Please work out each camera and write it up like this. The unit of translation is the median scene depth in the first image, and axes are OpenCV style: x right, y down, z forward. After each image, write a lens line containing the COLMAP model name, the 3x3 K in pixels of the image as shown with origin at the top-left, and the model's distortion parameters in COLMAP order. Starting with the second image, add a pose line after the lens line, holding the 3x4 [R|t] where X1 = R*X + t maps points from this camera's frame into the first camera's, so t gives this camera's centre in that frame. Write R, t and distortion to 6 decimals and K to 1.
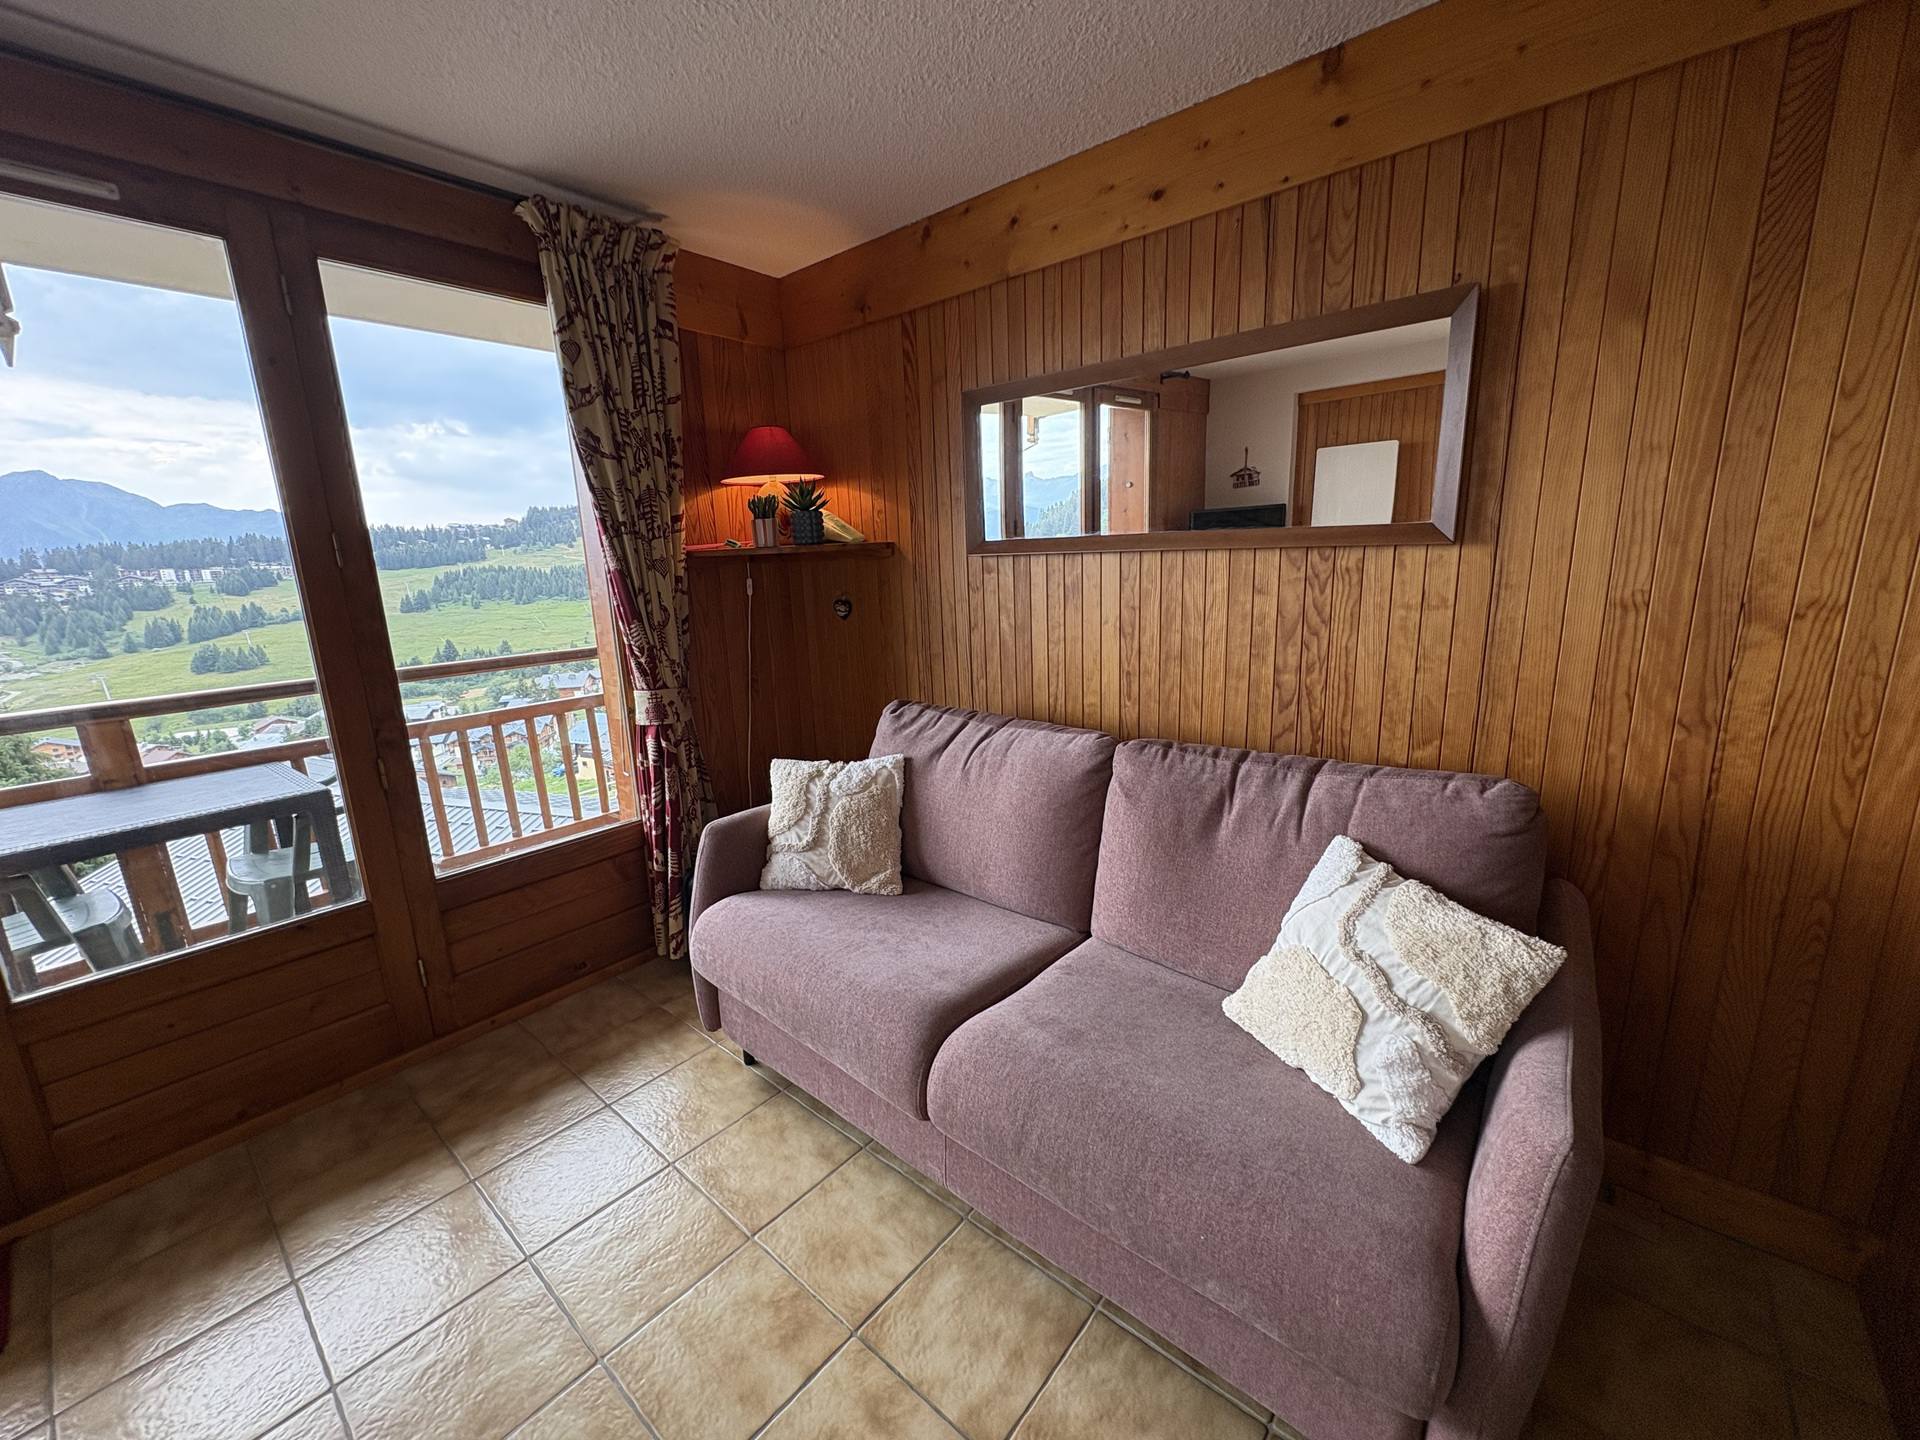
lens RADIAL K [[769.6, 0, 959.5], [0, 769.6, 716.1], [0, 0, 1]] dist [0.000104, 0.000337]
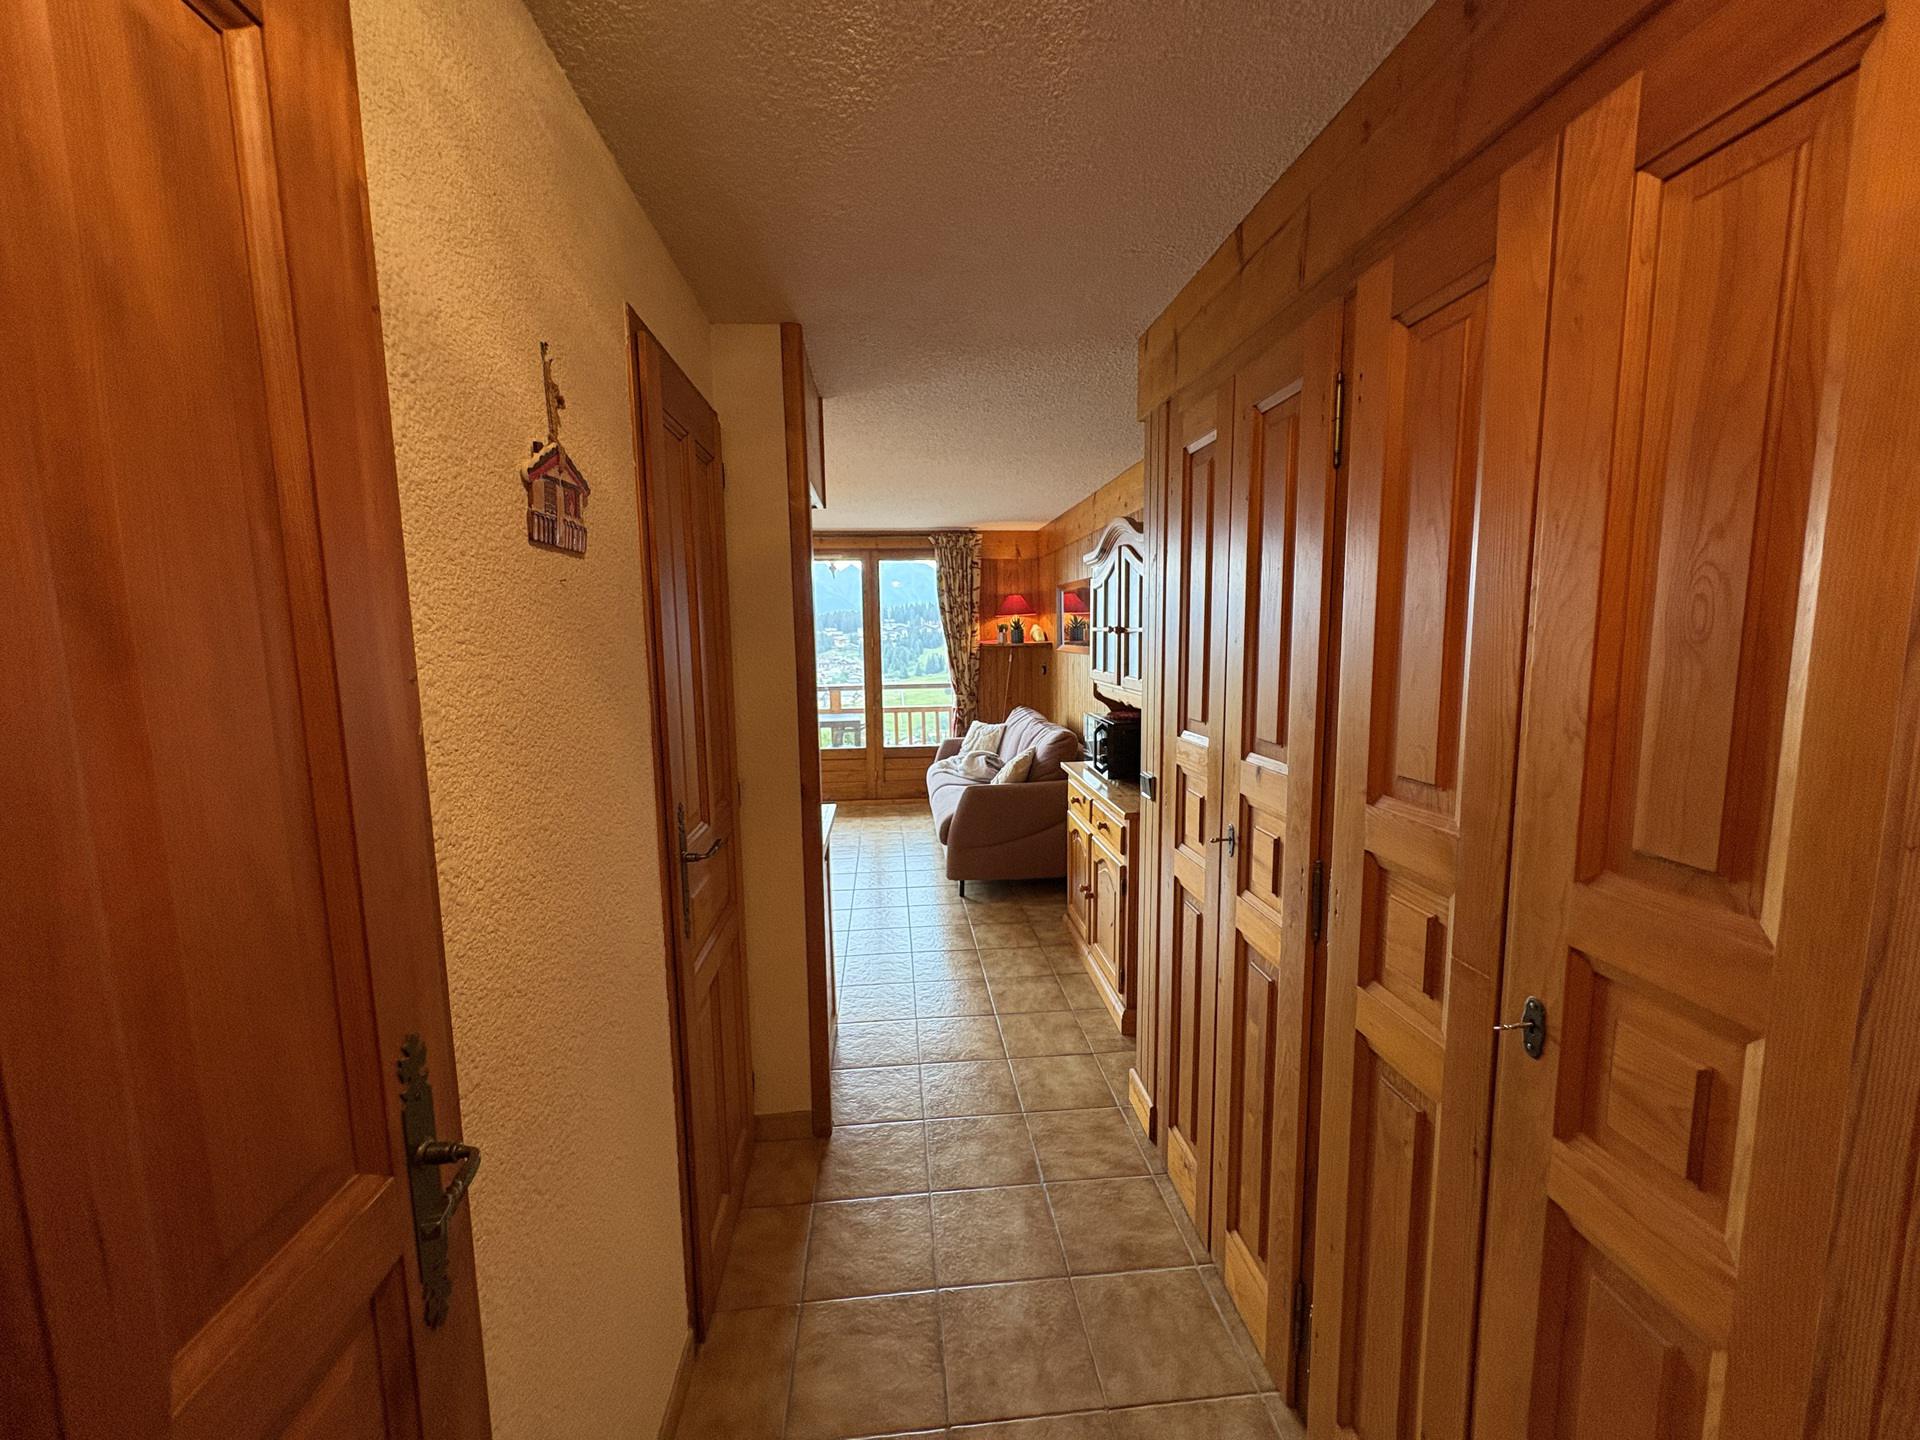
lens RADIAL K [[769.5, 0, 960.2], [0, 769.5, 716.0], [0, 0, 1]] dist [0.000976, 0.000141]
pose [[0.716488, 0.103471, -0.689883, 1.689447], [-0.155422, 0.987759, -0.013268, 0.084157], [0.680065, 0.116729, 0.723799, -1.061984]]
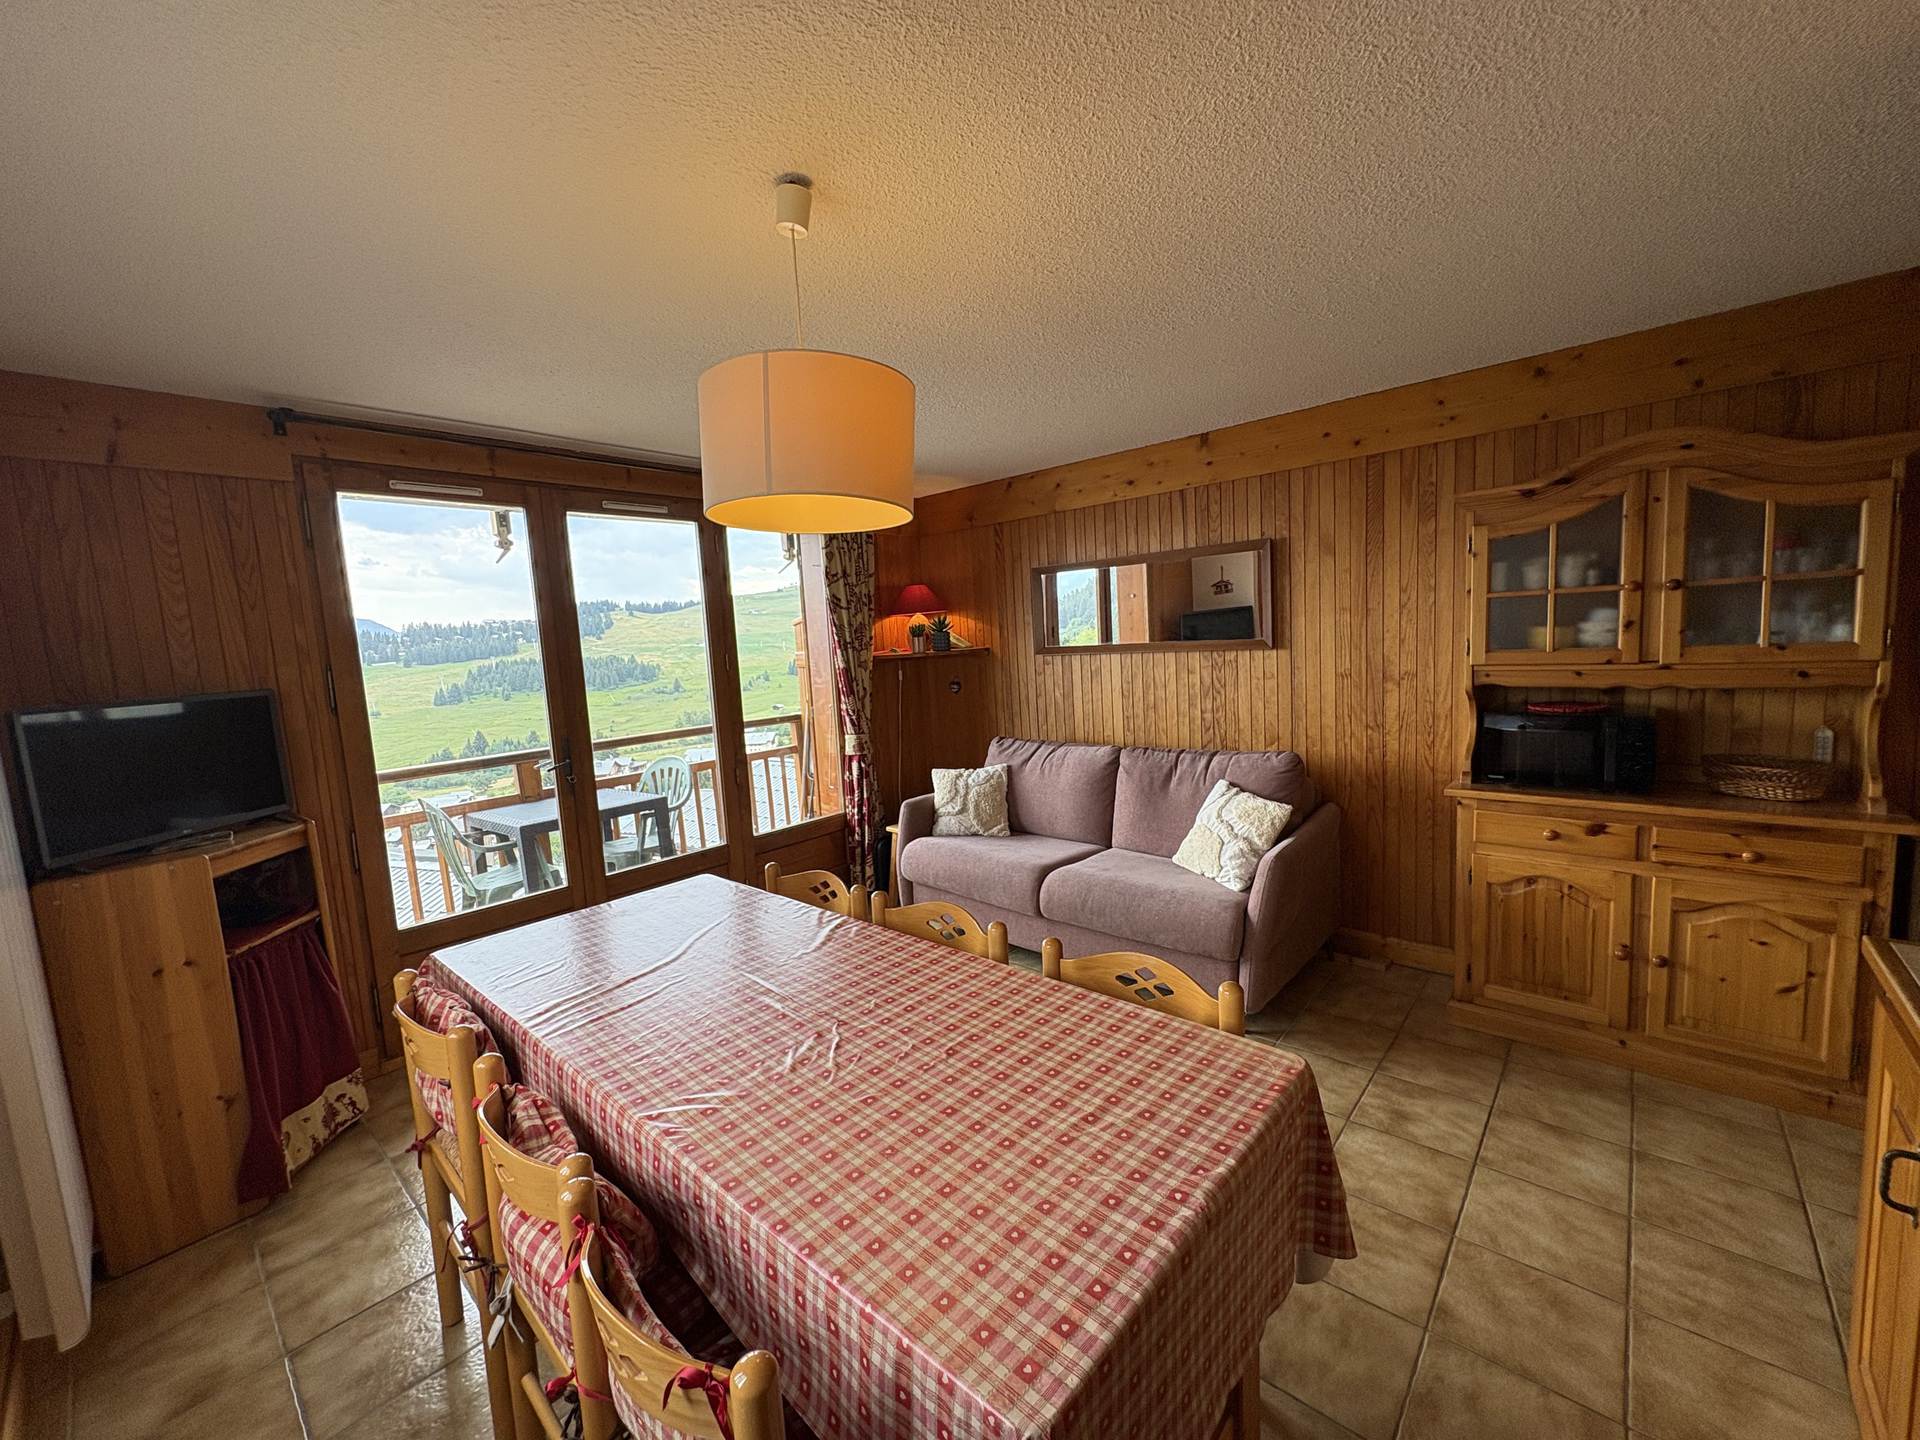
lens RADIAL K [[769.5, 0, 960.2], [0, 769.5, 716.0], [0, 0, 1]] dist [0.000976, 0.000141]
pose [[0.999540, -0.020247, -0.022569, -0.143919], [0.017743, 0.994195, -0.106123, 0.133330], [0.024586, 0.105674, 0.994097, -0.867198]]
